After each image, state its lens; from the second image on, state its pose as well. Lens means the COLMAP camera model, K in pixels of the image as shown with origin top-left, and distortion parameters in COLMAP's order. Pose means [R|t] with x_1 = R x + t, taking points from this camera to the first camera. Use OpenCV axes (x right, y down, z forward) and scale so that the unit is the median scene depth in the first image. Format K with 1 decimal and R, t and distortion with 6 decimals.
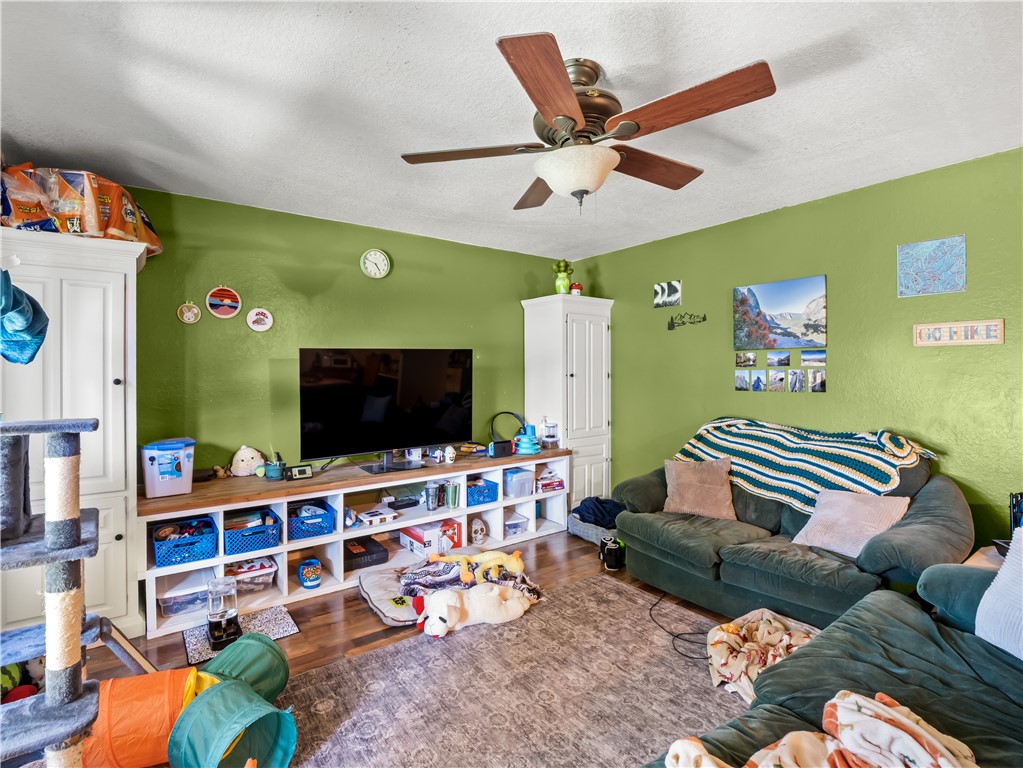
lens RADIAL K [[497.5, 0, 510.1], [0, 497.5, 372.3], [0, 0, 1]] dist [-0.000279, -0.001569]
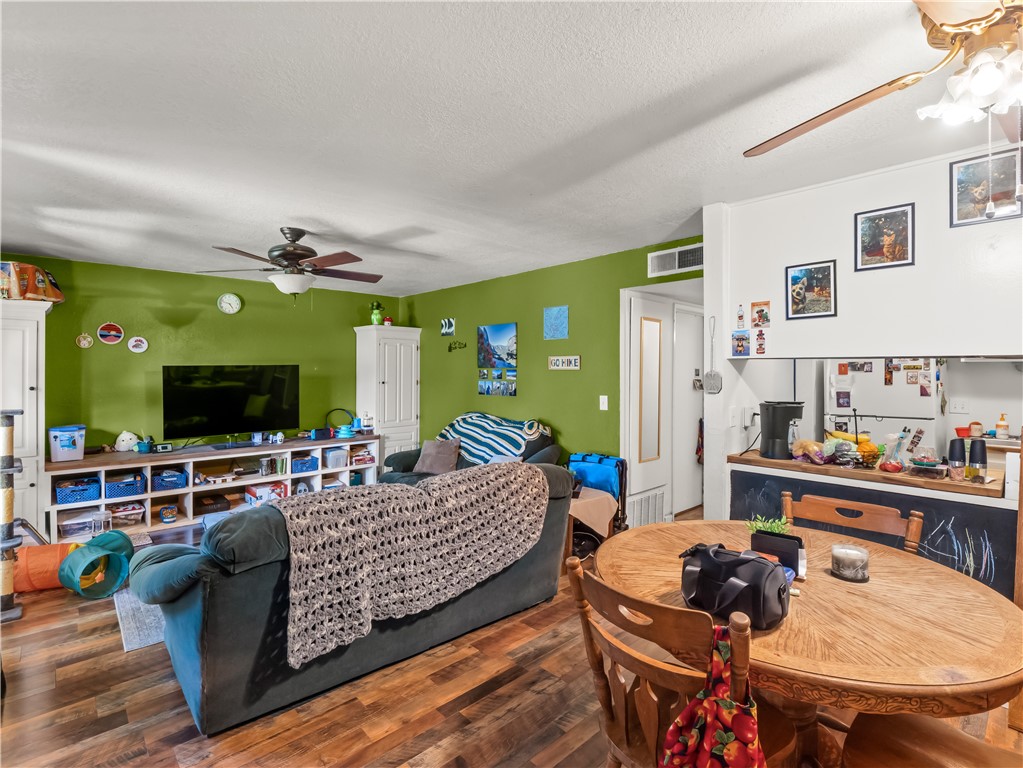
lens RADIAL K [[497.5, 0, 510.1], [0, 497.5, 372.3], [0, 0, 1]] dist [-0.000279, -0.001569]
pose [[0.994933, 0.009030, 0.100138, 0.459351], [-0.009280, 0.999955, 0.002036, -0.039670], [-0.100115, -0.002955, 0.994971, -0.588660]]
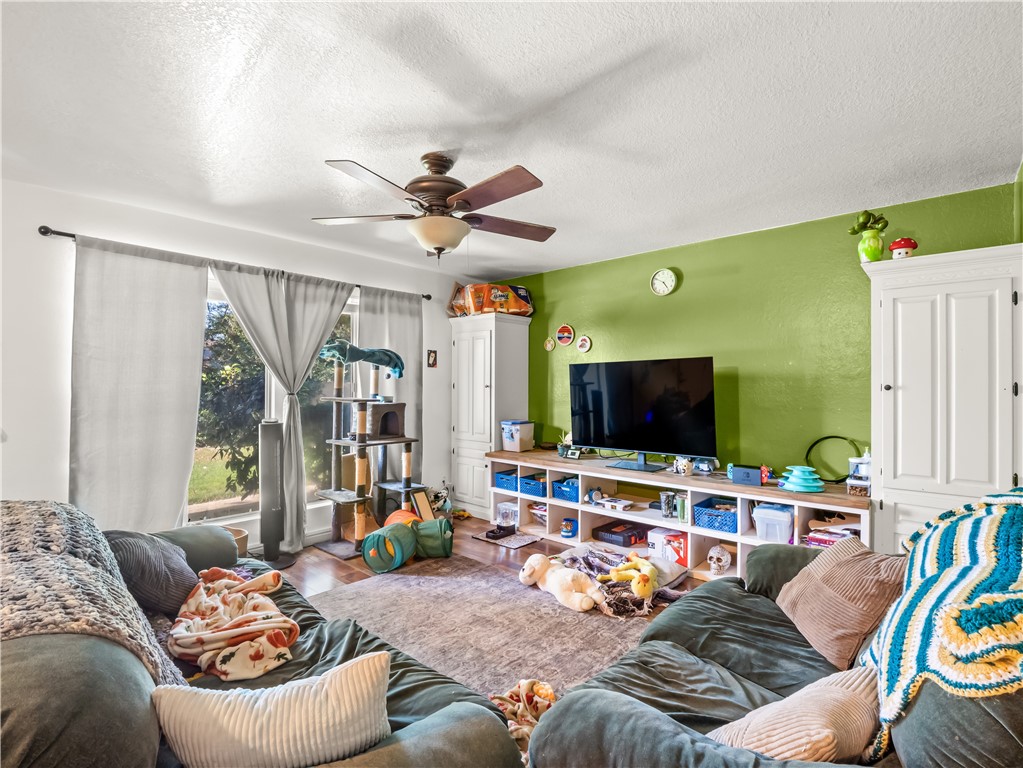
lens RADIAL K [[497.2, 0, 507.1], [0, 497.2, 381.7], [0, 0, 1]] dist [-0.012819, -0.001054]
pose [[0.189710, 0.003927, -0.981832, 0.875784], [0.002107, 0.999988, 0.004406, -0.006689], [0.981838, -0.002904, 0.189700, 0.547554]]
